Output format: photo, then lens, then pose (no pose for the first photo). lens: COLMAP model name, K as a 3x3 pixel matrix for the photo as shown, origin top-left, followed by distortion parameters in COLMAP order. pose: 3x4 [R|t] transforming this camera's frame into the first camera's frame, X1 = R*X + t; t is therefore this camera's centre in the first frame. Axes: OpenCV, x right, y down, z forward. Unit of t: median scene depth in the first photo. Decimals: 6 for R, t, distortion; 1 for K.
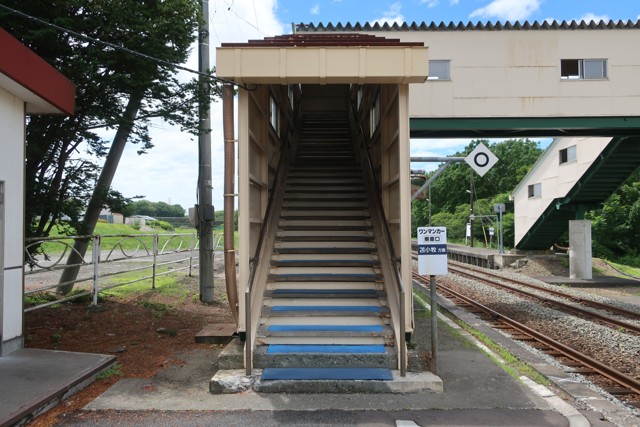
lens RADIAL K [[502.3, 0, 322.1], [0, 502.3, 216.3], [0, 0, 1]] dist [-0.013336, 0.008055]
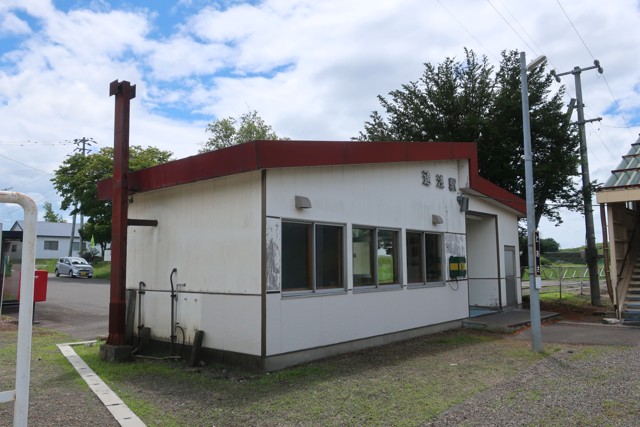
lens RADIAL K [[502.3, 0, 319.4], [0, 502.3, 215.3], [0, 0, 1]] dist [-0.013336, 0.008055]
pose [[0.757858, -0.069370, -0.648721, 0.084263], [0.022750, 0.996536, -0.079986, -0.009553], [0.652022, 0.045860, 0.756811, -0.422824]]
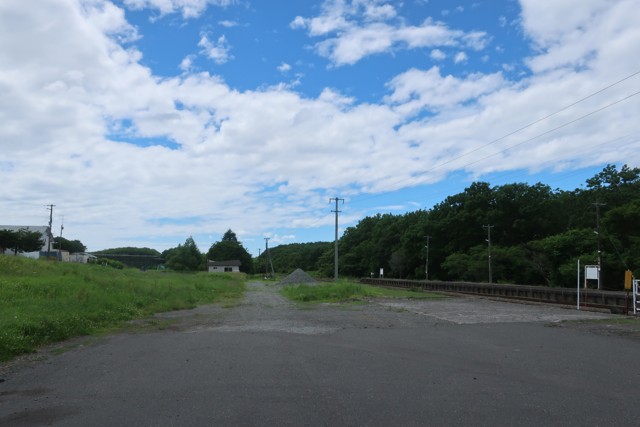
lens RADIAL K [[502.3, 0, 320.7], [0, 502.3, 208.5], [0, 0, 1]] dist [-0.013336, 0.008055]
pose [[0.978446, 0.029453, 0.204394, -0.767427], [-0.010263, 0.995489, -0.094317, 0.000260], [-0.206250, 0.090186, 0.974334, 0.276044]]
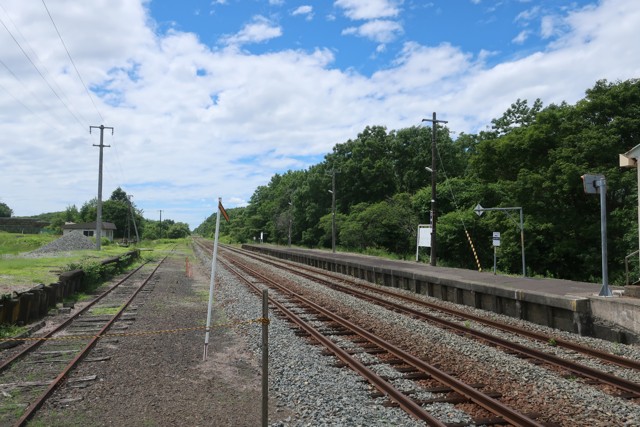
lens RADIAL K [[502.3, 0, 322.1], [0, 502.3, 191.5], [0, 0, 1]] dist [-0.013336, 0.008055]
pose [[0.962881, 0.029677, 0.268291, 0.038068], [-0.013681, 0.998026, -0.061298, 0.023575], [-0.269581, 0.055352, 0.961386, 0.847845]]
